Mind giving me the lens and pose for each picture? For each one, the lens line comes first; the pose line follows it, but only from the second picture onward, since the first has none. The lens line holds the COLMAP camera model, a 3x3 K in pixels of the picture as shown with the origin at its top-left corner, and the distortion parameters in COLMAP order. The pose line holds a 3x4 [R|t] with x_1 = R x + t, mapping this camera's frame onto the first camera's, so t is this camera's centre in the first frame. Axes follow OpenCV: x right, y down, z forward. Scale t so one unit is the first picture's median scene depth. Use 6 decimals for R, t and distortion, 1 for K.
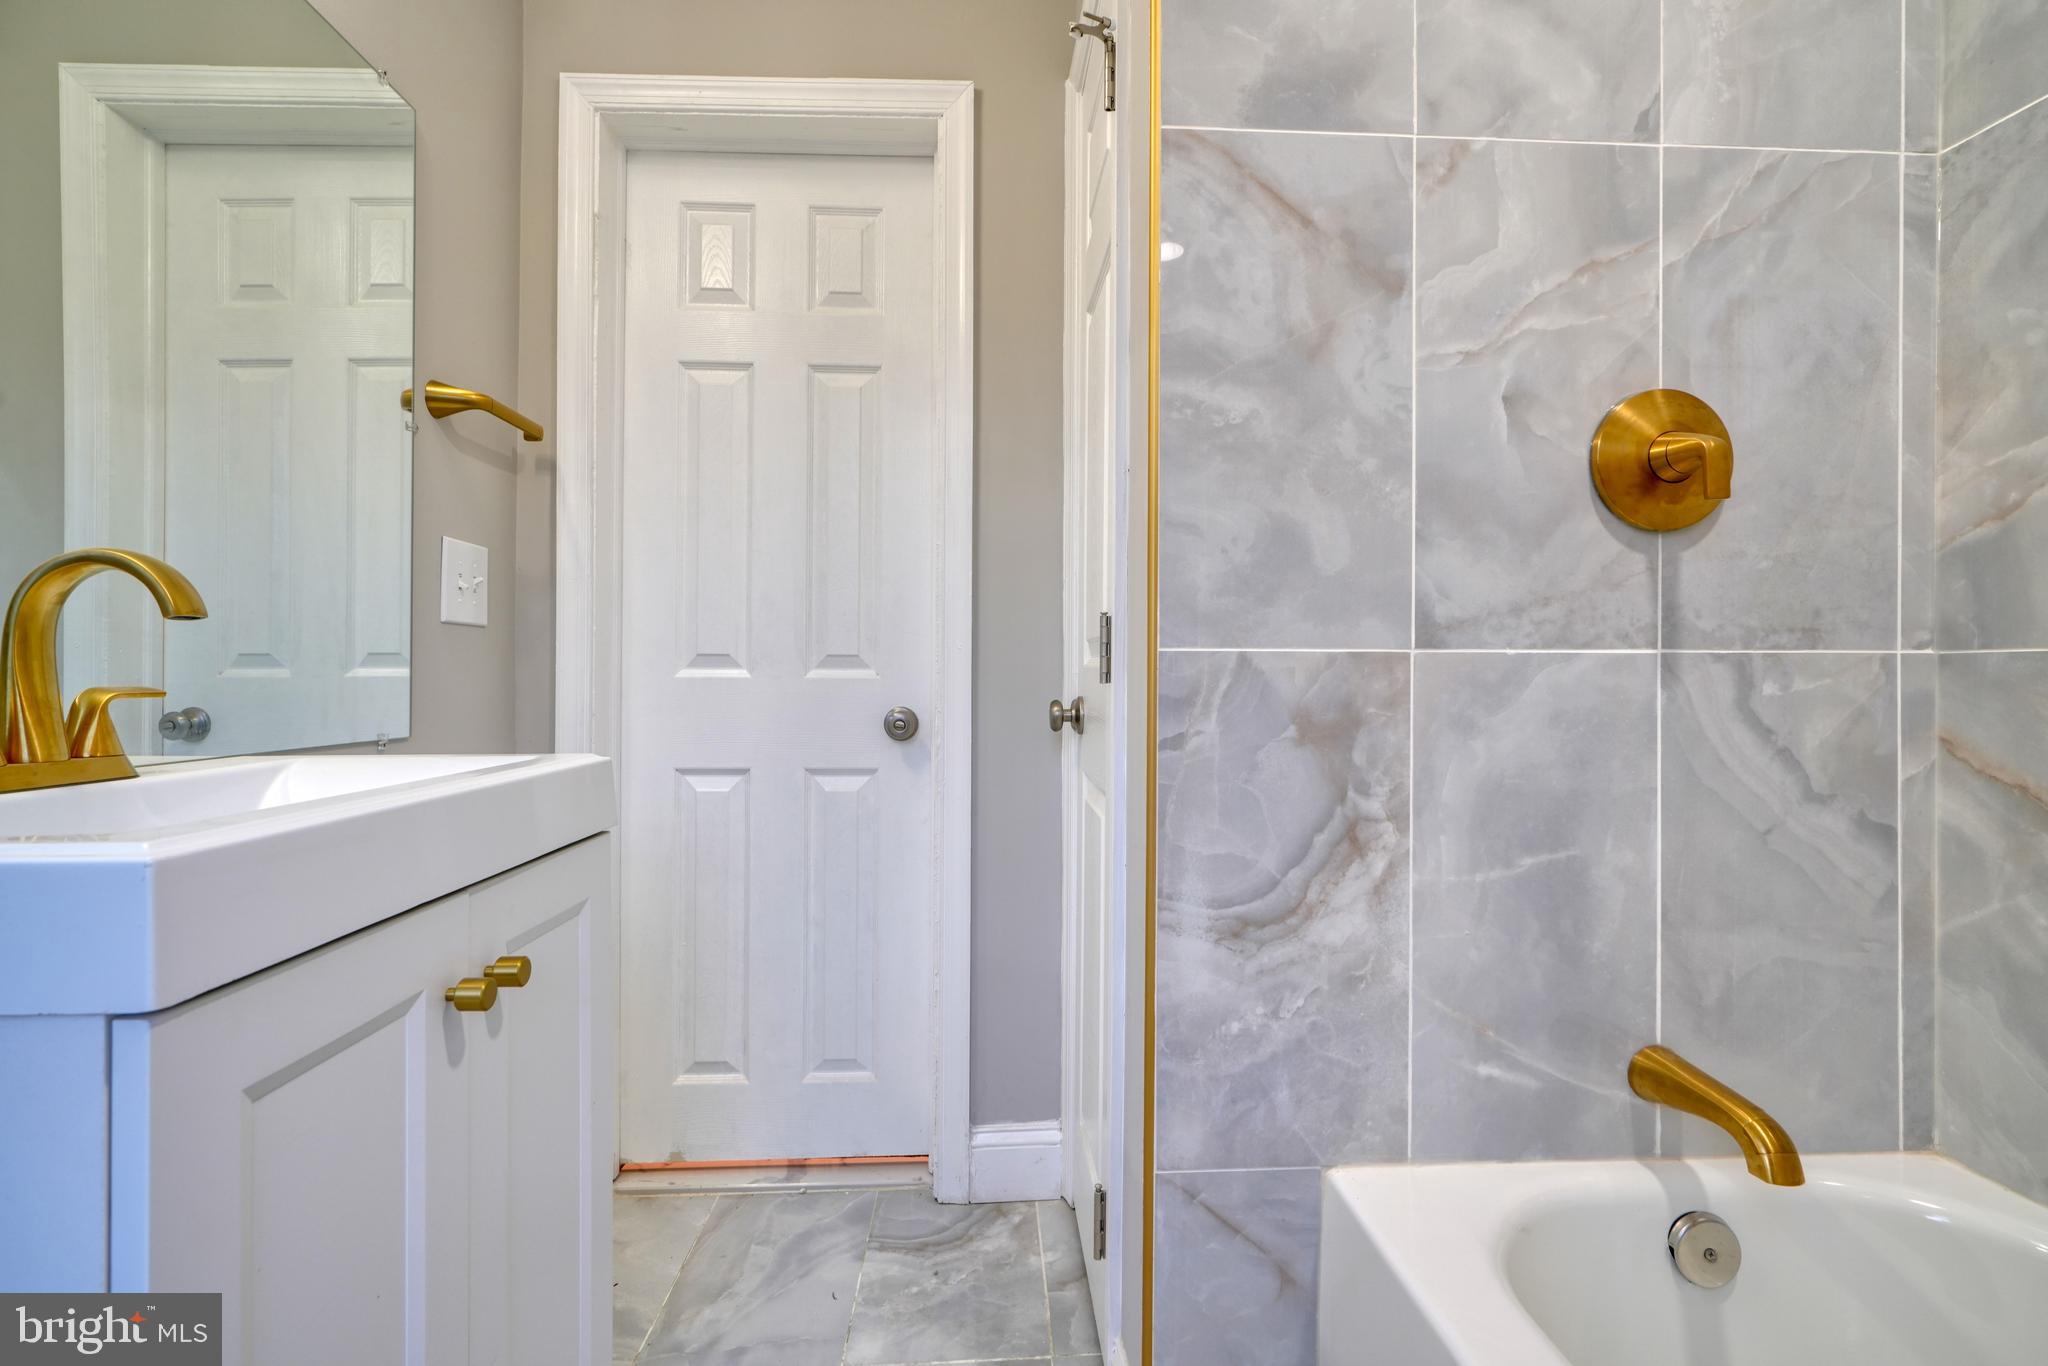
lens RADIAL K [[953.7, 0, 1021.4], [0, 953.7, 673.8], [0, 0, 1]] dist [-0.009422, 0.000610]
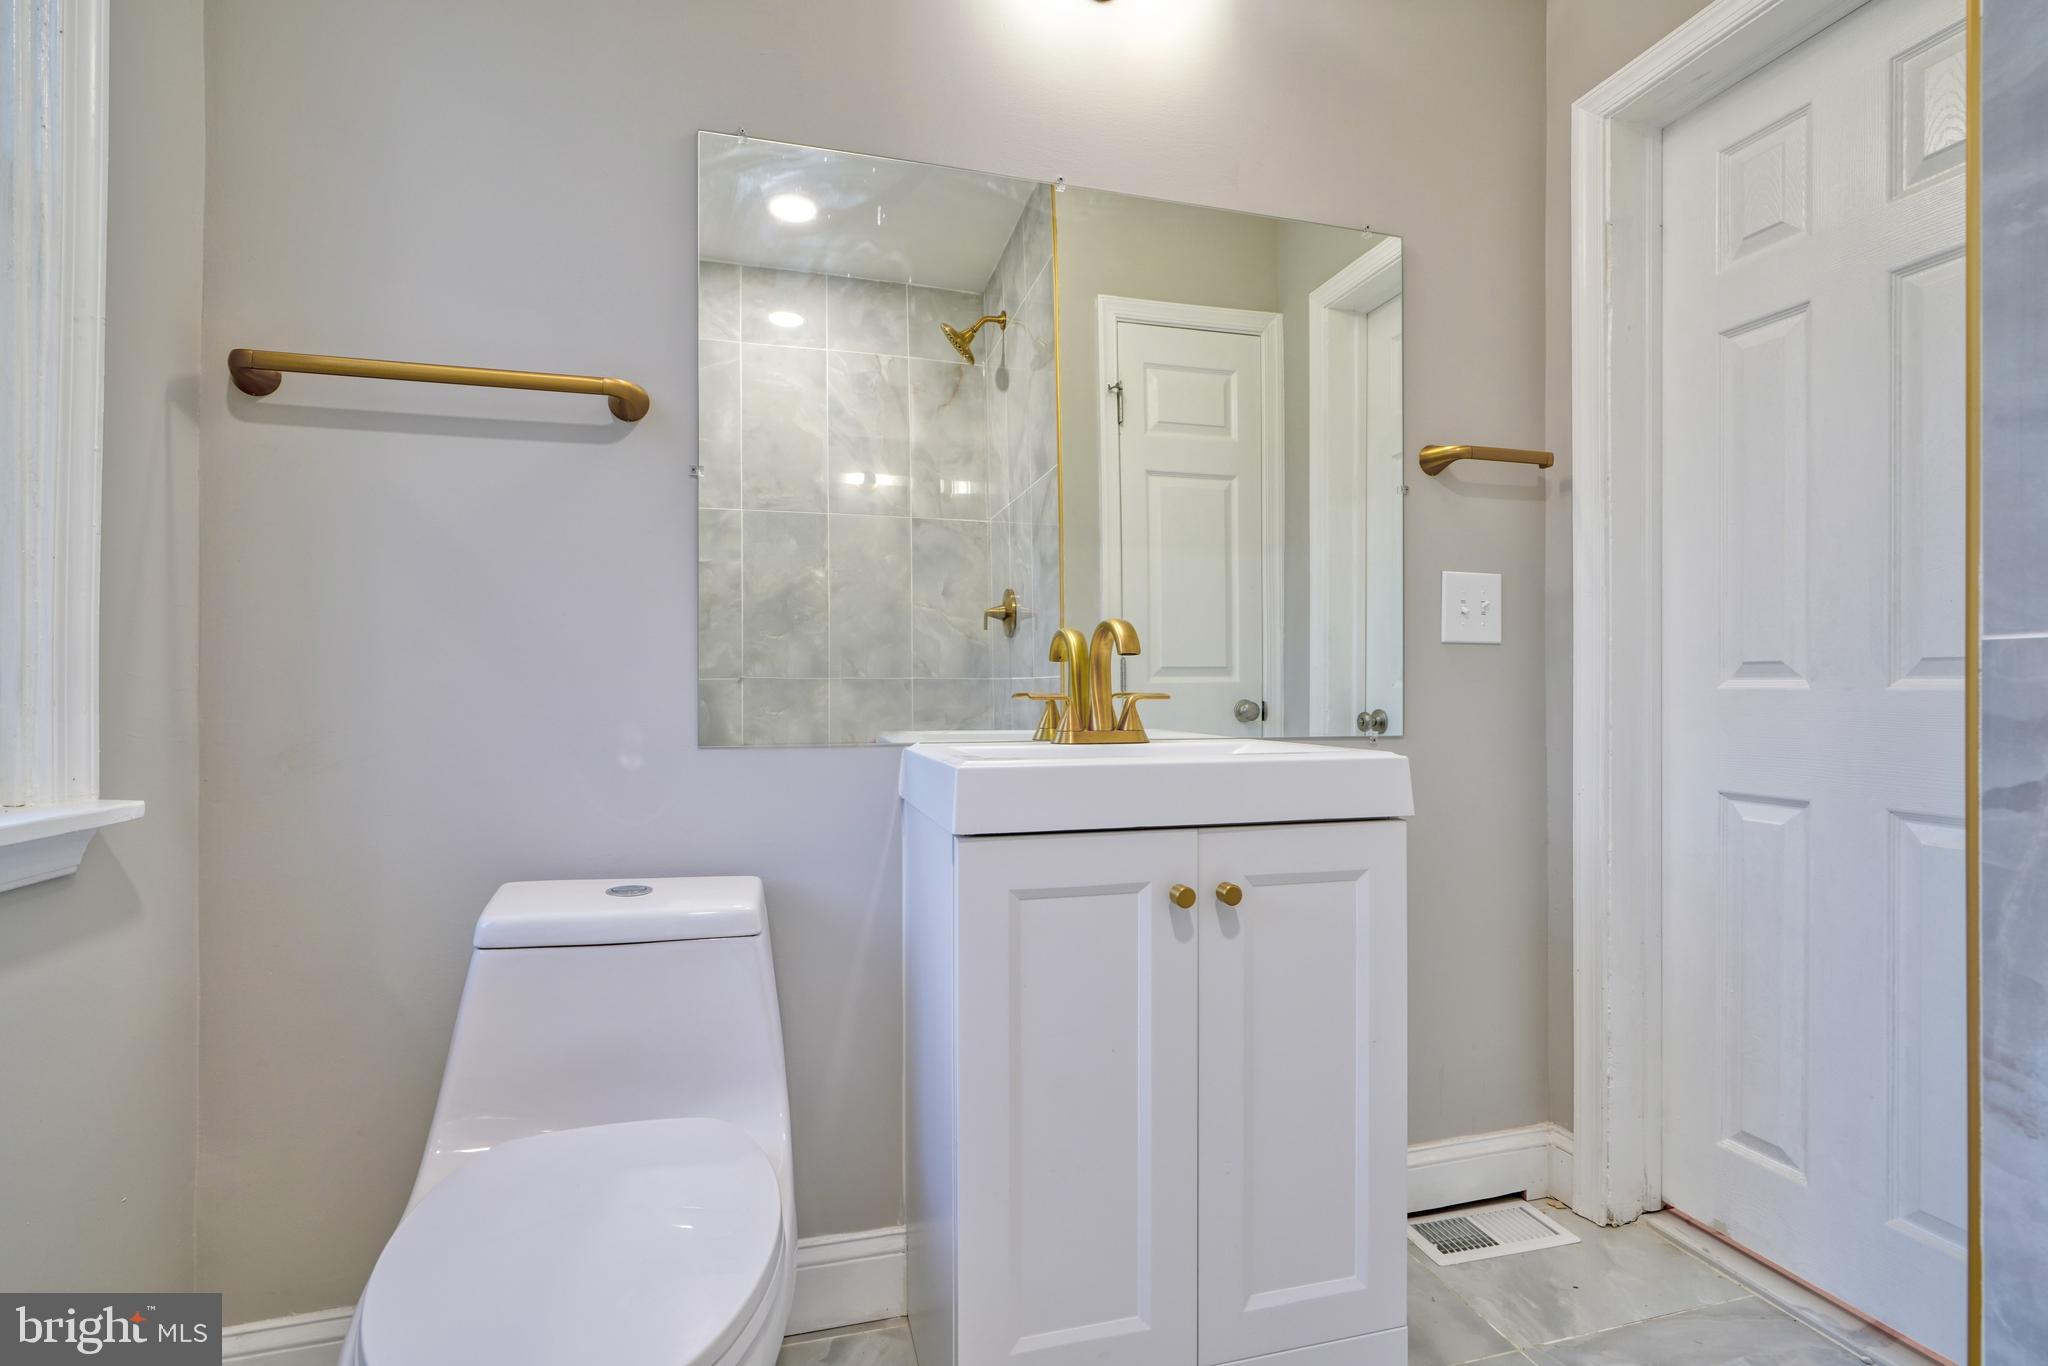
lens RADIAL K [[936.5, 0, 1023.0], [0, 936.5, 698.1], [0, 0, 1]] dist [-0.015360, 0.007939]
pose [[0.227615, 0.008704, -0.973712, 0.349863], [0.001489, 0.999956, 0.009287, 0.003413], [0.973750, -0.003564, 0.227592, 0.175153]]
